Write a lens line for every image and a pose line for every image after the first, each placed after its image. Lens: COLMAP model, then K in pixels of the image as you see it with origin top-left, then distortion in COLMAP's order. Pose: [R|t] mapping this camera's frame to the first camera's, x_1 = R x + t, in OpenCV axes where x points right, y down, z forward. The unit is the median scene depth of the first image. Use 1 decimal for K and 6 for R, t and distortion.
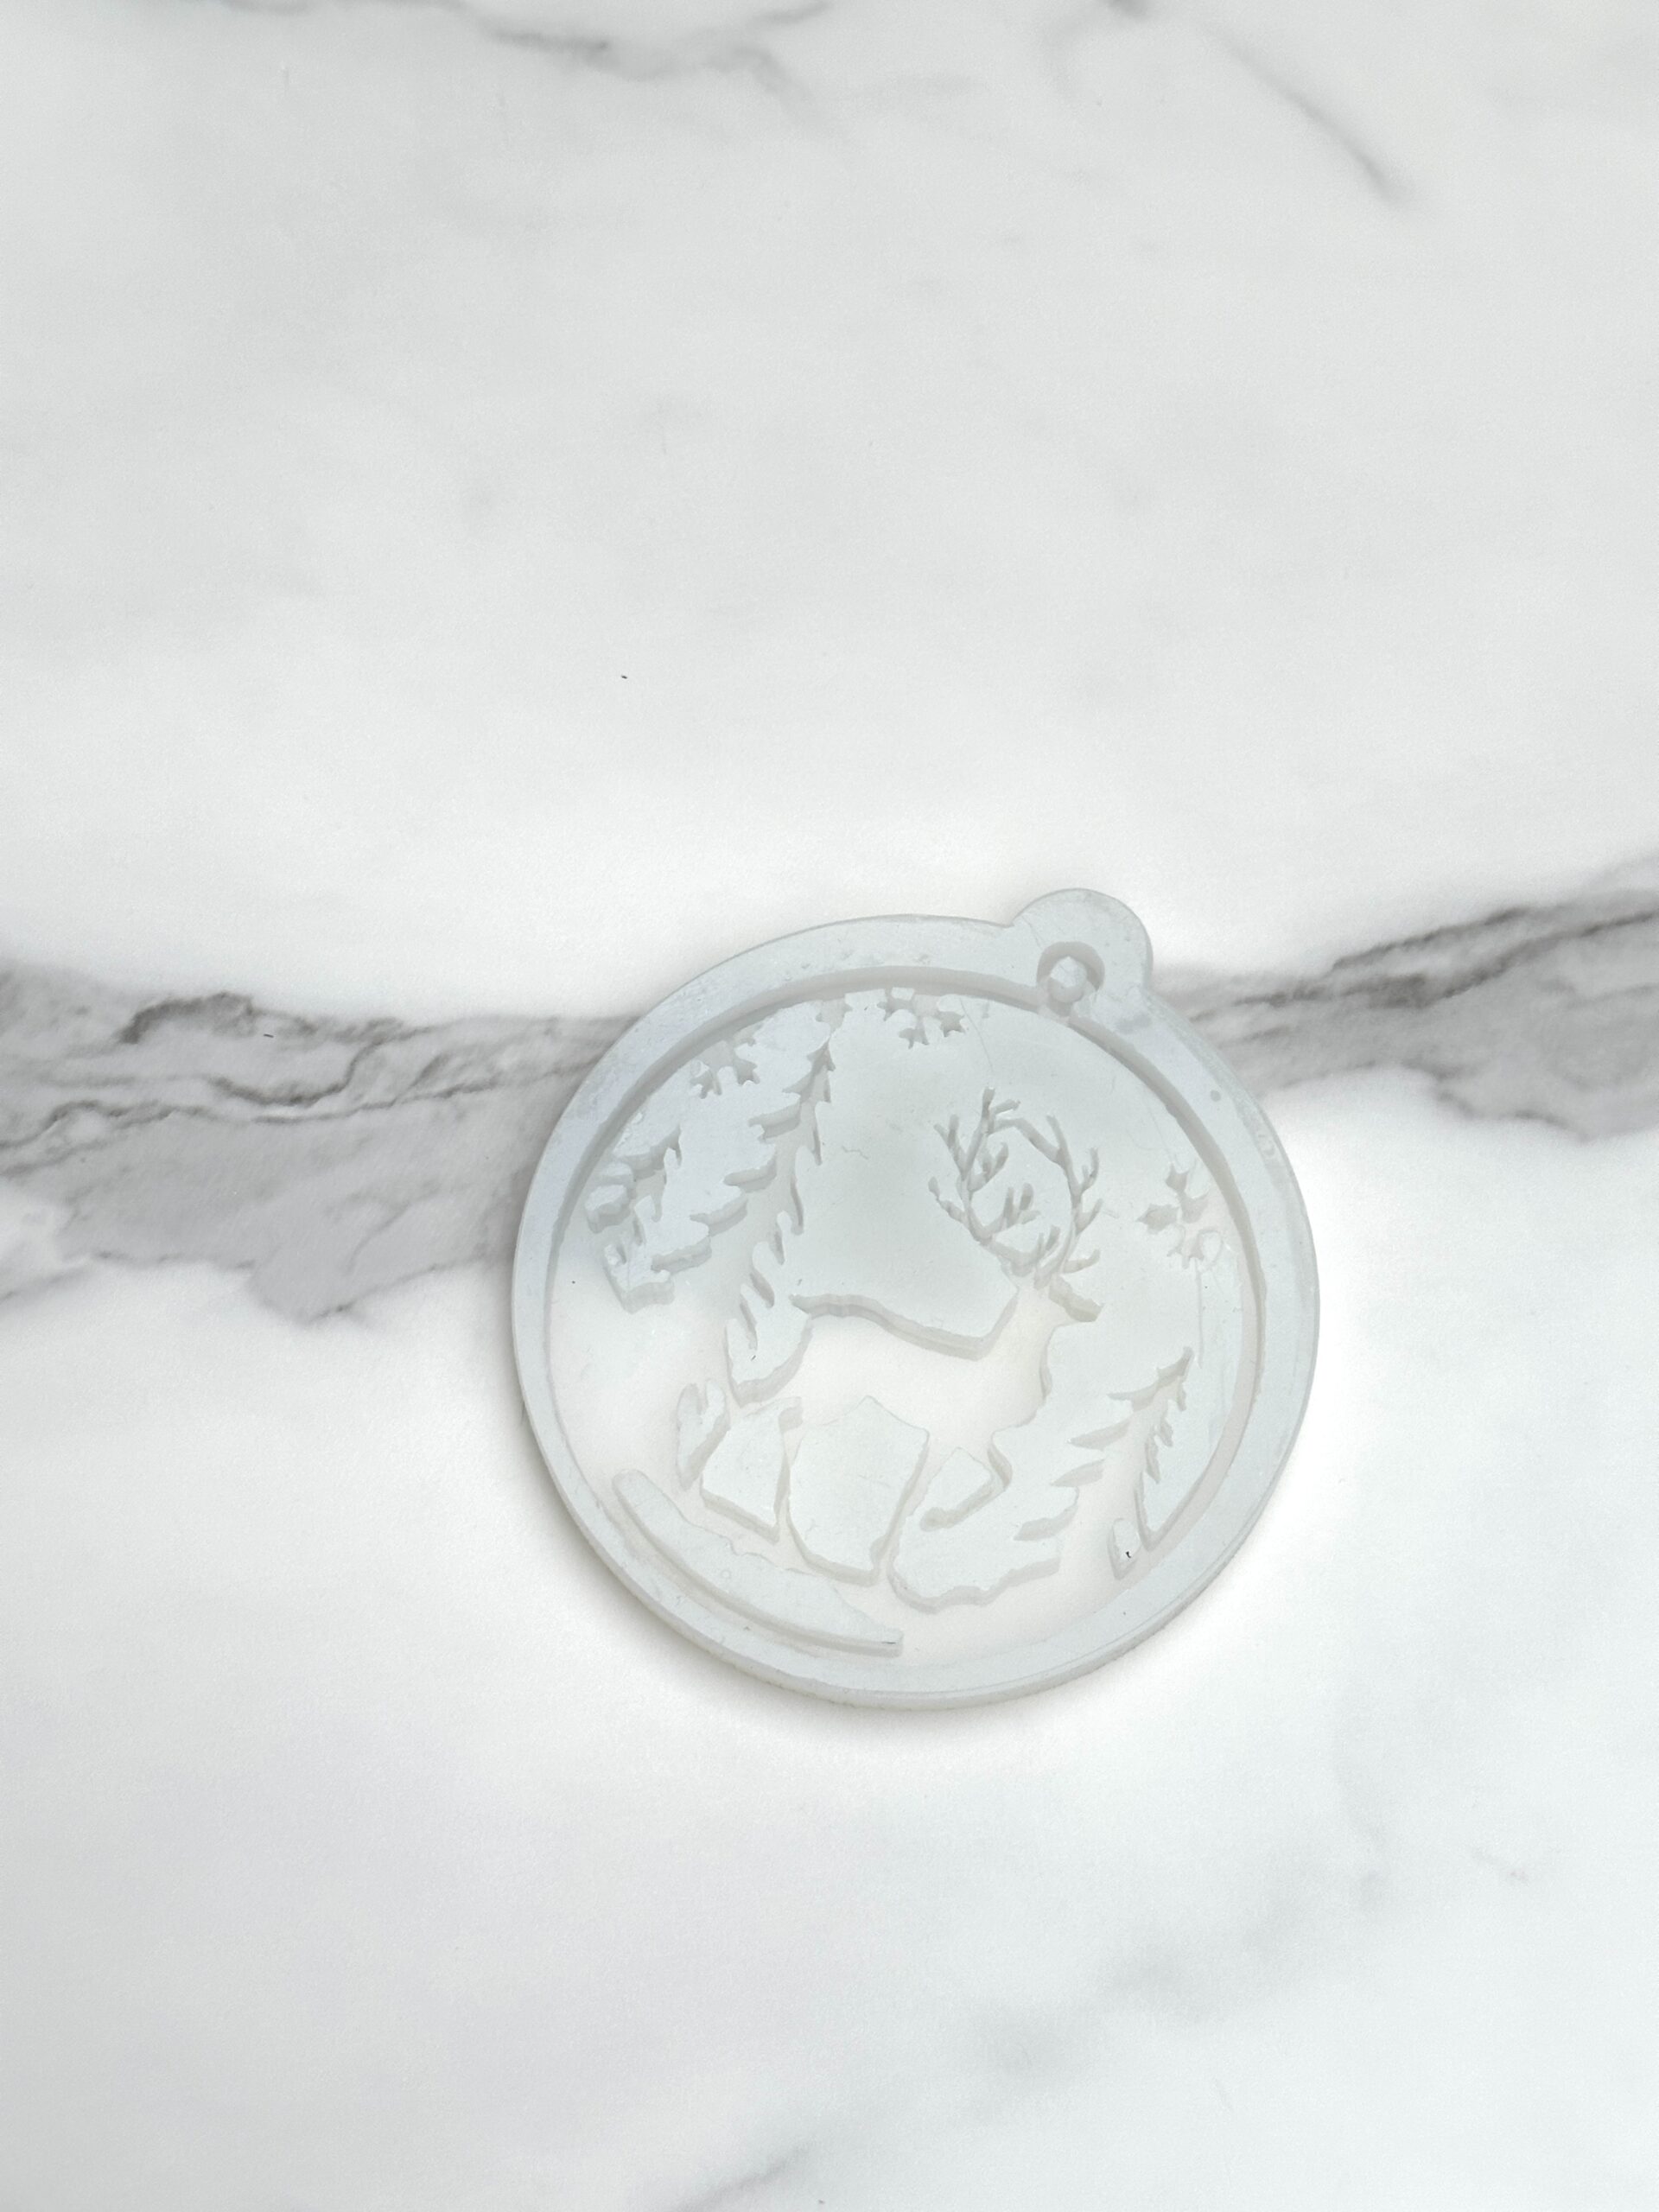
lens RADIAL K [[3049.8, 0, 803.7], [0, 3049.8, 1099.4], [0, 0, 1]] dist [0.170356, 0.009072]
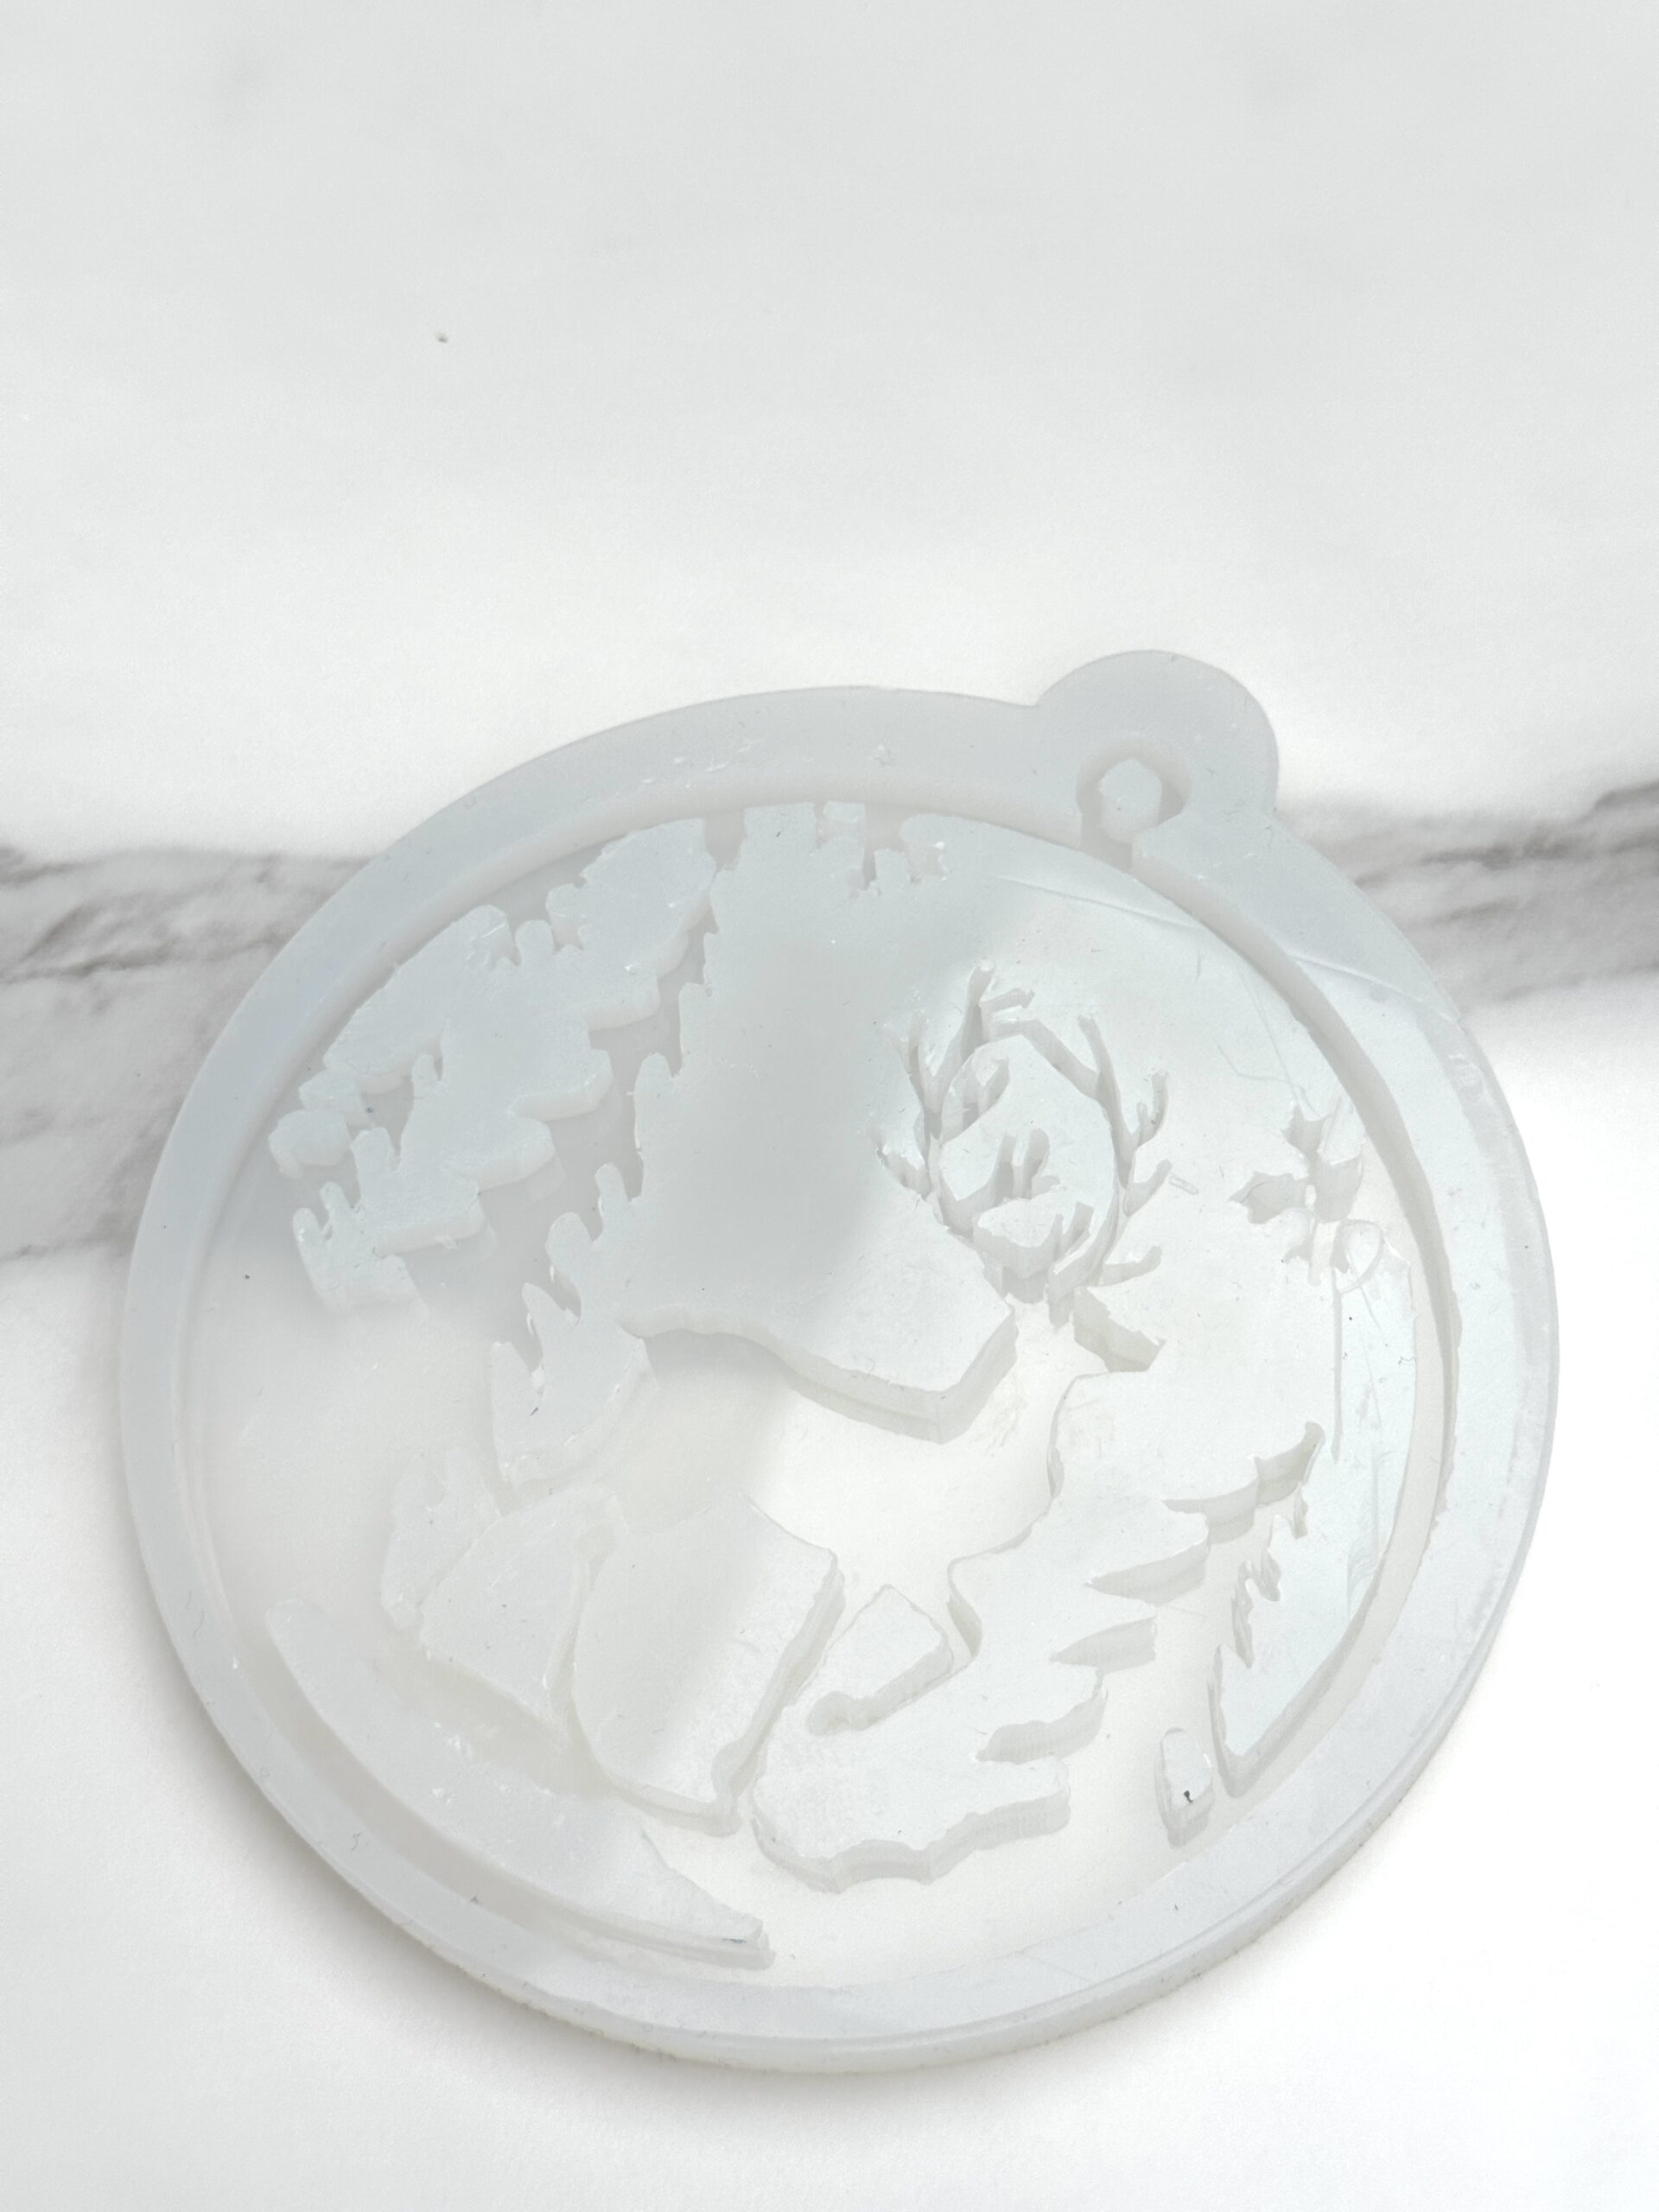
lens RADIAL K [[3184.1, 0, 789.6], [0, 3184.1, 1104.1], [0, 0, 1]] dist [0.159947, -0.011309]
pose [[0.996860, 0.034377, -0.071338, 0.069262], [-0.040322, 0.995679, -0.083648, 0.074351], [0.068154, 0.086262, 0.993939, 0.407429]]
